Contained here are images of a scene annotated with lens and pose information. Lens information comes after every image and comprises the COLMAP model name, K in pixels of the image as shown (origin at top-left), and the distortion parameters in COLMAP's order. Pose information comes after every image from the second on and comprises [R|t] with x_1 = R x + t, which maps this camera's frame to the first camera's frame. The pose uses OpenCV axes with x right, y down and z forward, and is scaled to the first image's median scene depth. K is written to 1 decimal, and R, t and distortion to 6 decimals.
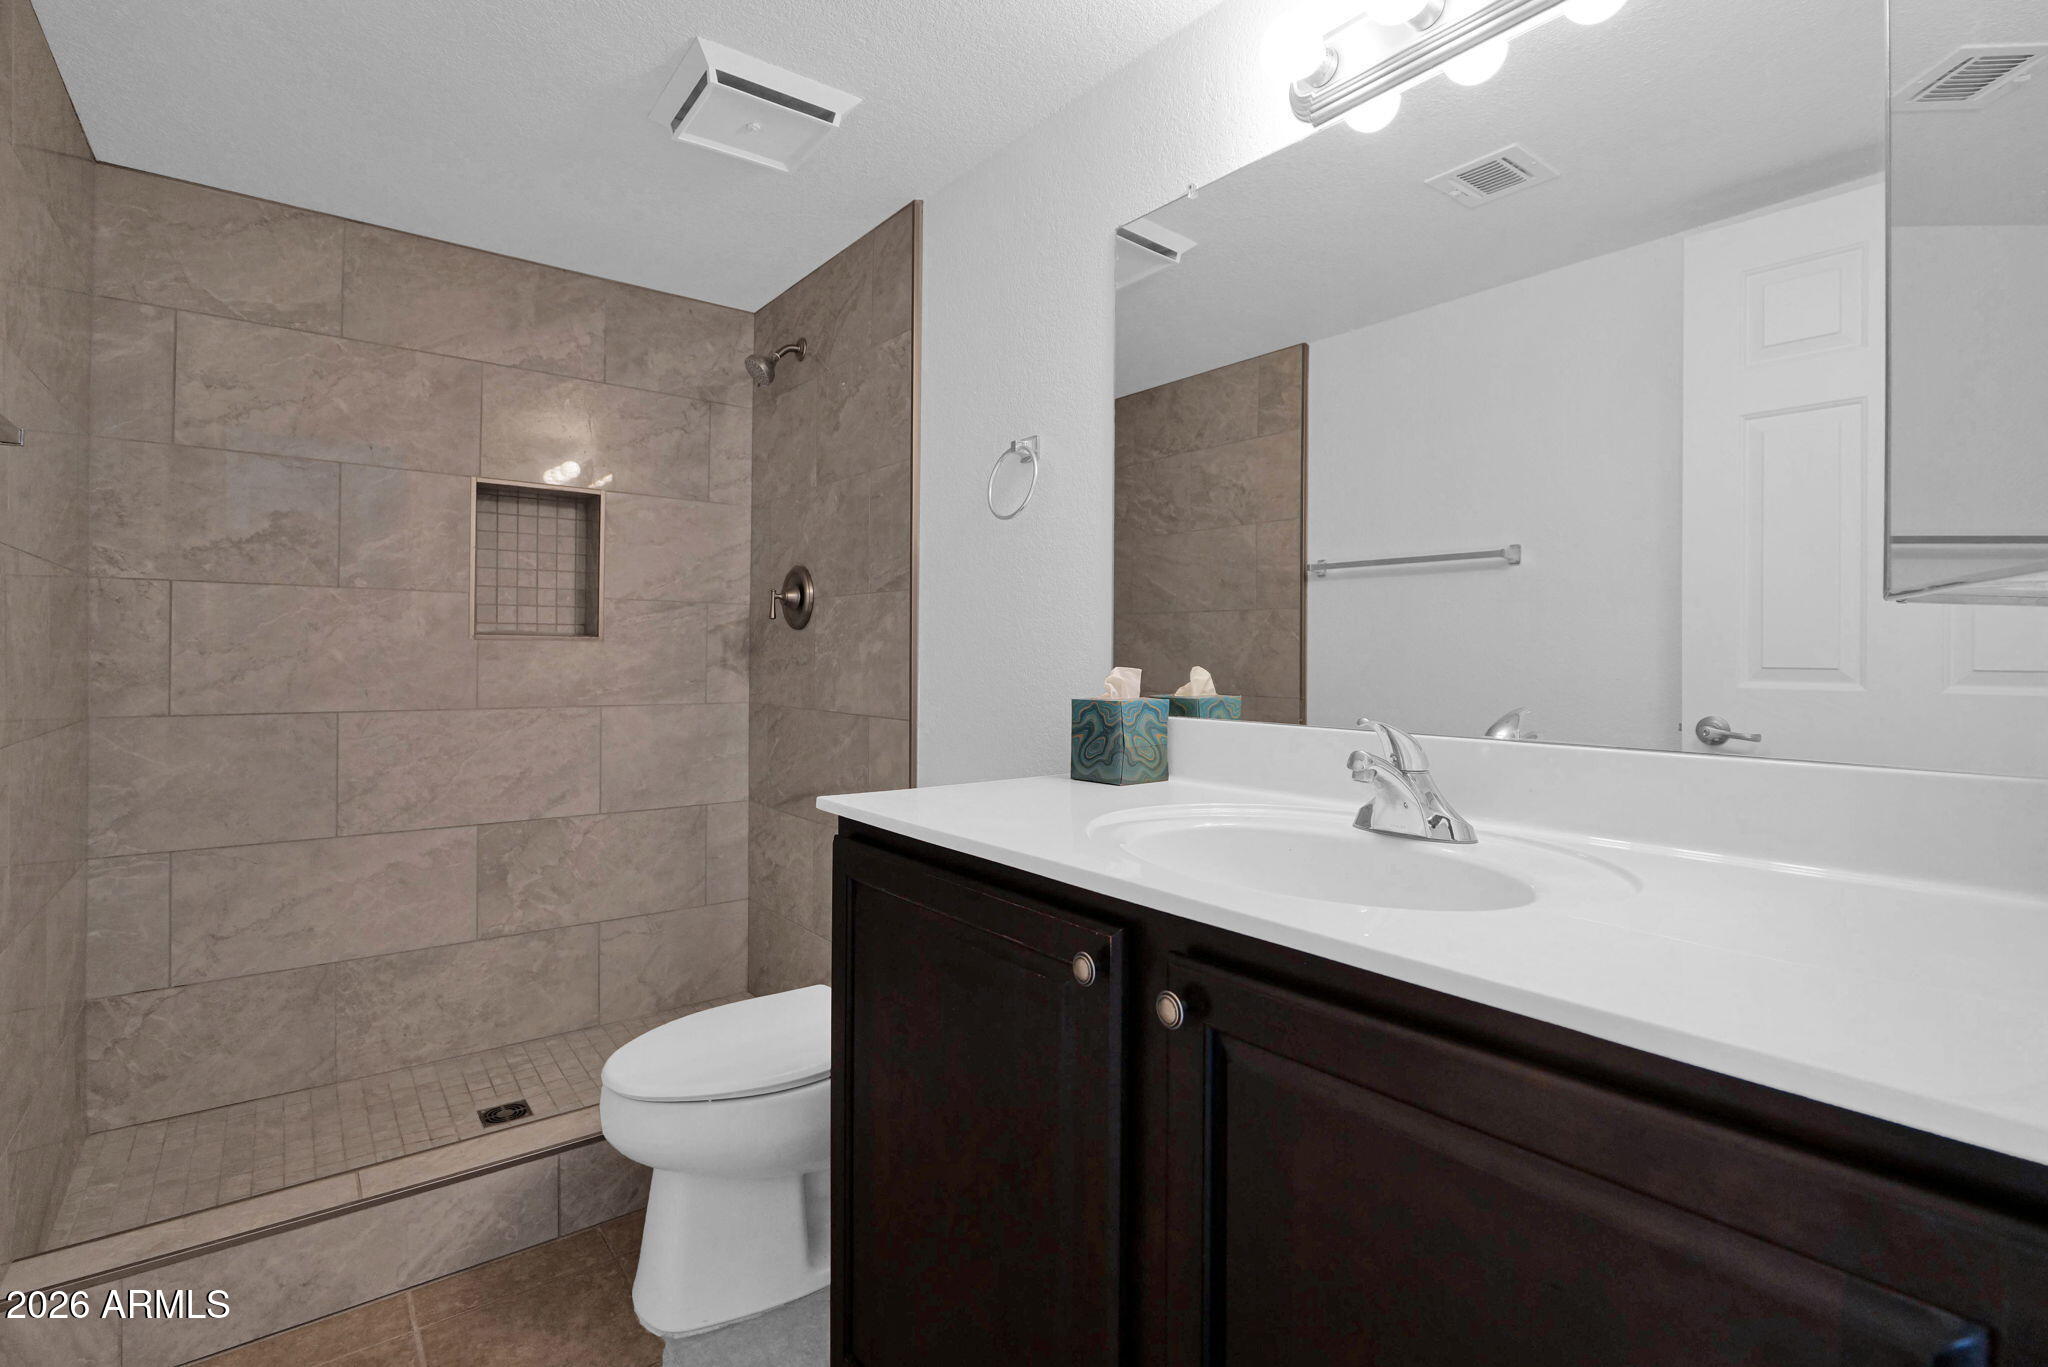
lens RADIAL K [[964.8, 0, 1050.4], [0, 964.8, 646.5], [0, 0, 1]] dist [-0.030588, 0.006858]
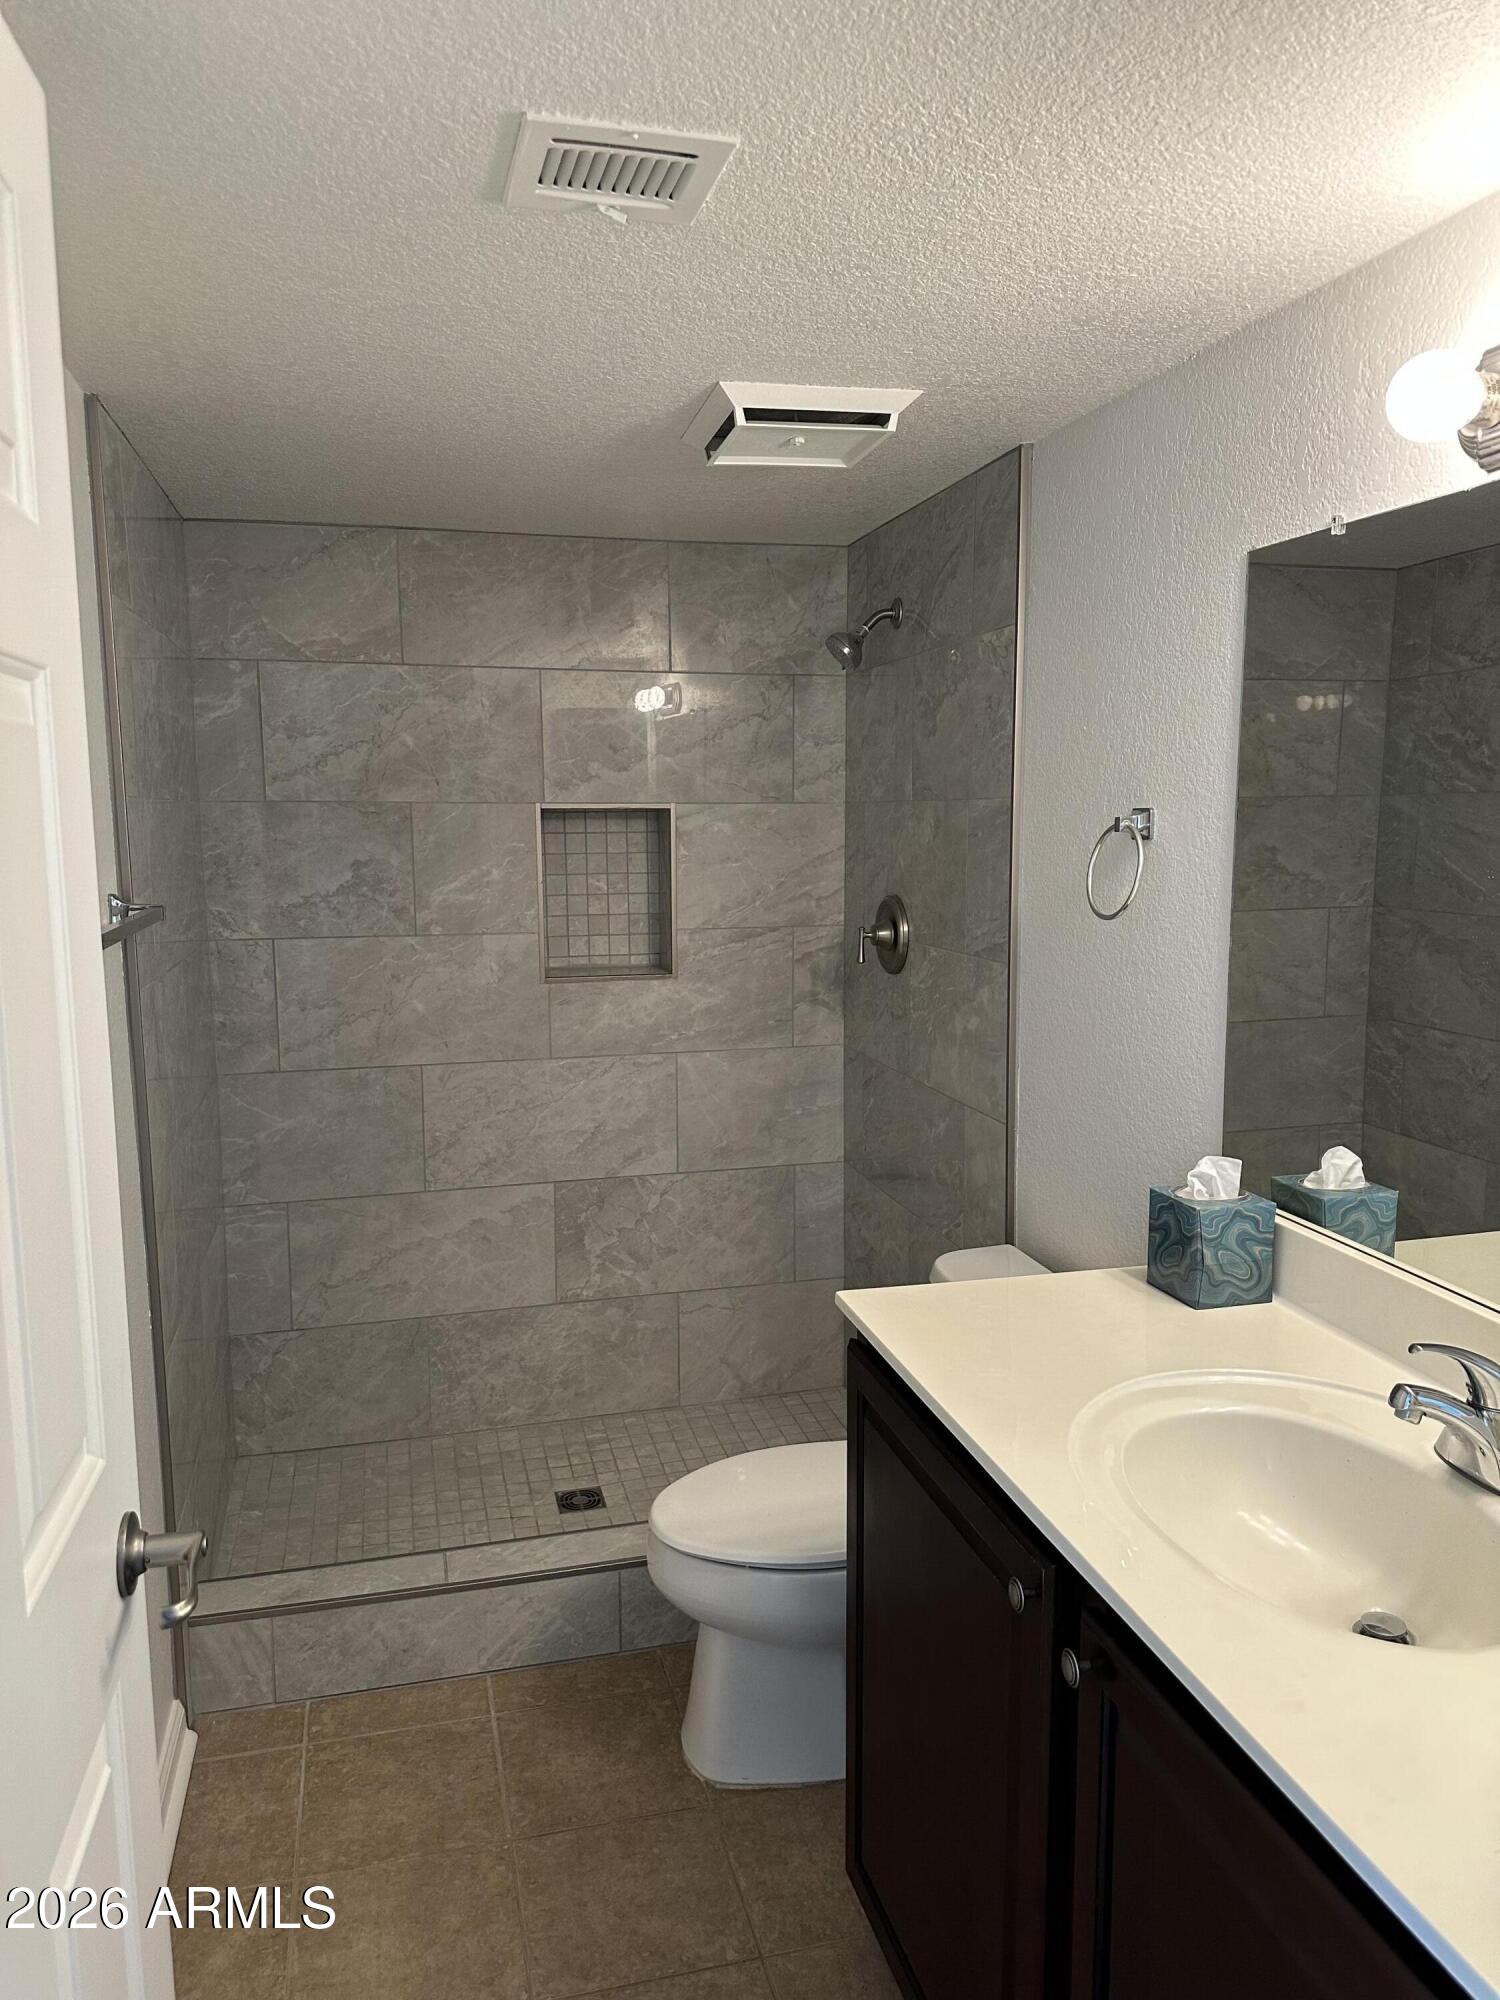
lens RADIAL K [[1419.2, 0, 762.0], [0, 1419.2, 985.2], [0, 0, 1]] dist [0.041510, -0.046399]
pose [[0.910952, 0.043725, -0.410188, 0.153904], [0.013455, 0.990688, 0.135487, -0.207260], [0.412292, -0.128941, 0.901881, -0.146460]]
